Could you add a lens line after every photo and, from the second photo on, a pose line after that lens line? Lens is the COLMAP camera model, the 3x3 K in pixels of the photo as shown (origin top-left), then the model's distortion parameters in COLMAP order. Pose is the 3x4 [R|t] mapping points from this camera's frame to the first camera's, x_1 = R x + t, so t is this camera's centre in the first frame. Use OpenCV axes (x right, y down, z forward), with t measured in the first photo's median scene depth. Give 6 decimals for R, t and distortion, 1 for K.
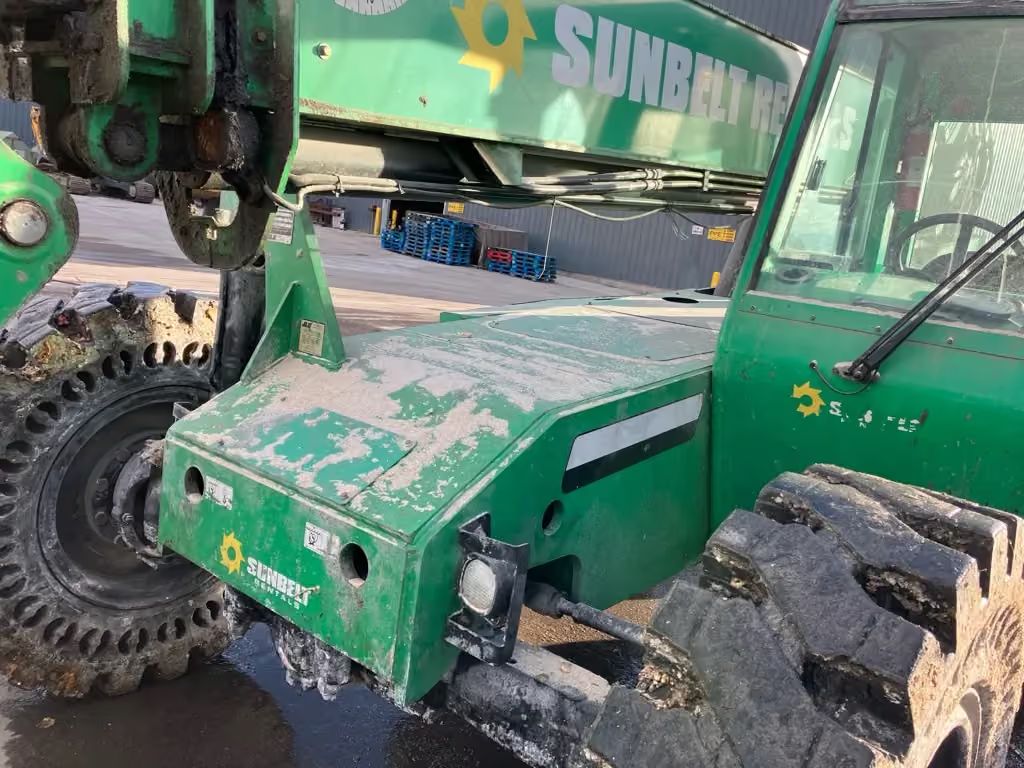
lens RADIAL K [[844.5, 0, 525.5], [0, 844.5, 375.9], [0, 0, 1]] dist [0.038026, -0.041085]
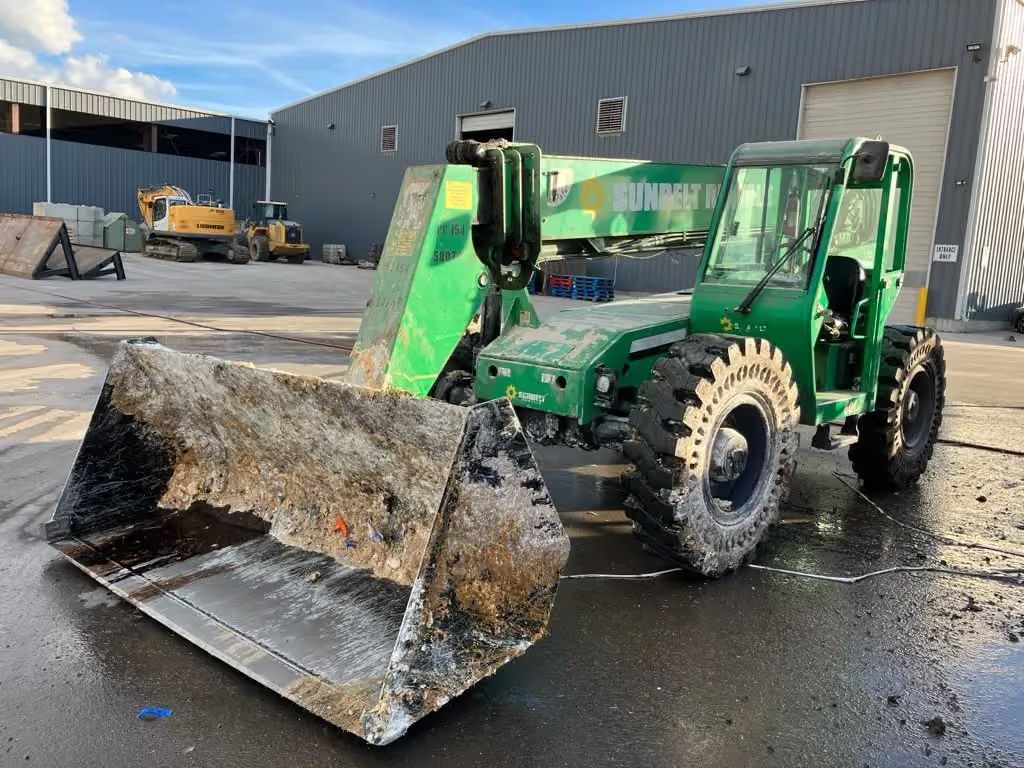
lens RADIAL K [[847.3, 0, 502.2], [0, 847.3, 387.7], [0, 0, 1]] dist [0.031616, -0.043026]
pose [[0.992128, -0.075333, -0.100034, -0.092013], [0.073361, 0.997034, -0.023252, 0.248180], [0.101489, 0.015730, 0.994712, -1.728833]]
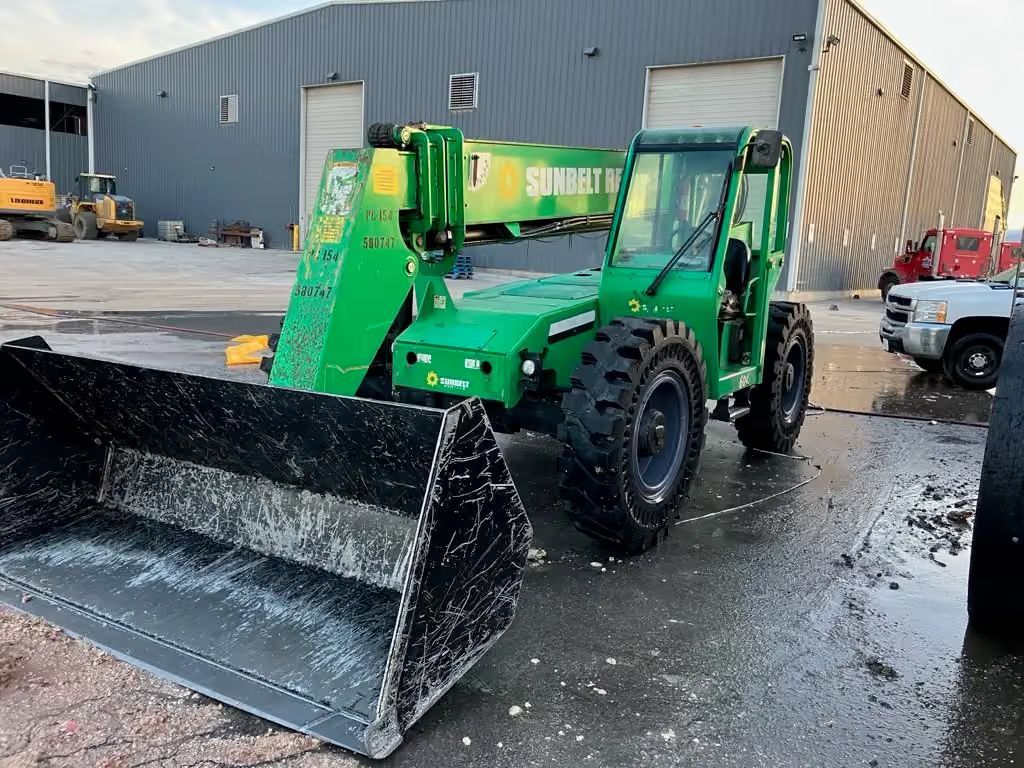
lens RADIAL K [[850.9, 0, 512.0], [0, 850.9, 384.0], [0, 0, 1]] dist [0.015015, 0.006342]
pose [[0.990313, -0.110144, 0.084545, -0.315024], [0.109073, 0.993885, 0.017199, 0.199051], [-0.085923, -0.007811, 0.996271, -1.728129]]
